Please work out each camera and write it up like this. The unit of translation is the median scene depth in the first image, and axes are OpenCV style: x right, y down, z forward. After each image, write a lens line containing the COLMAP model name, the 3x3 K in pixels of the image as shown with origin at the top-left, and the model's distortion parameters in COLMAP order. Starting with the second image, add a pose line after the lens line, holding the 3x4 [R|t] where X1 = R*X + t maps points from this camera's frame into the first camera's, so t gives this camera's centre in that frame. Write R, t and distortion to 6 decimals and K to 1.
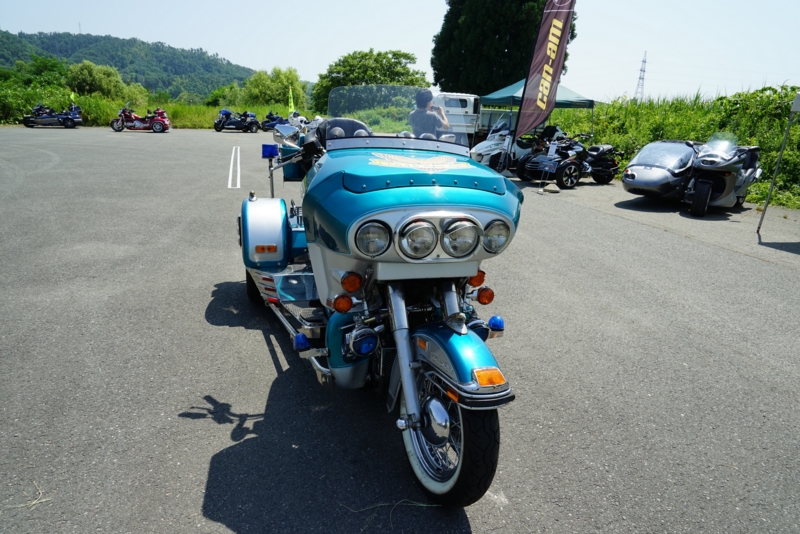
lens RADIAL K [[534.1, 0, 401.8], [0, 534.1, 266.9], [0, 0, 1]] dist [-0.023281, 0.018216]
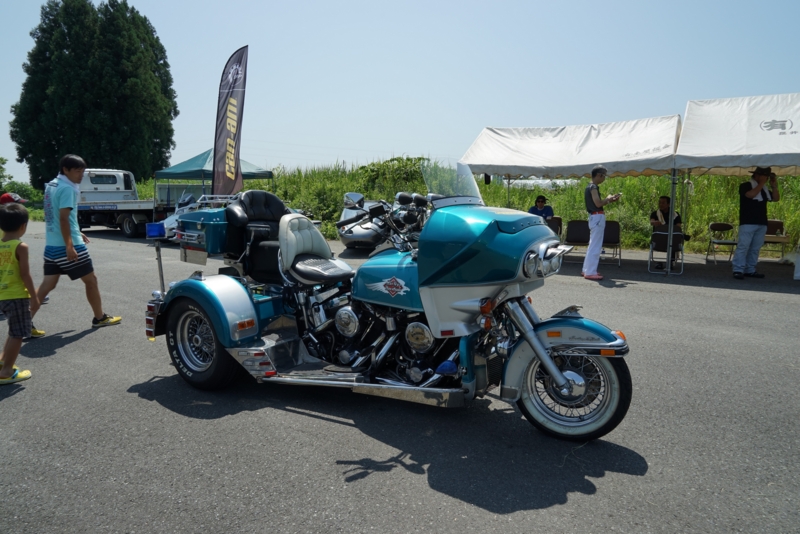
lens RADIAL K [[534.1, 0, 395.7], [0, 534.1, 269.1], [0, 0, 1]] dist [-0.023281, 0.018216]
pose [[0.759582, -0.139606, 0.635252, -0.117465], [0.218223, 0.974780, -0.046711, -0.004880], [-0.612710, 0.174108, 0.770891, 0.015103]]
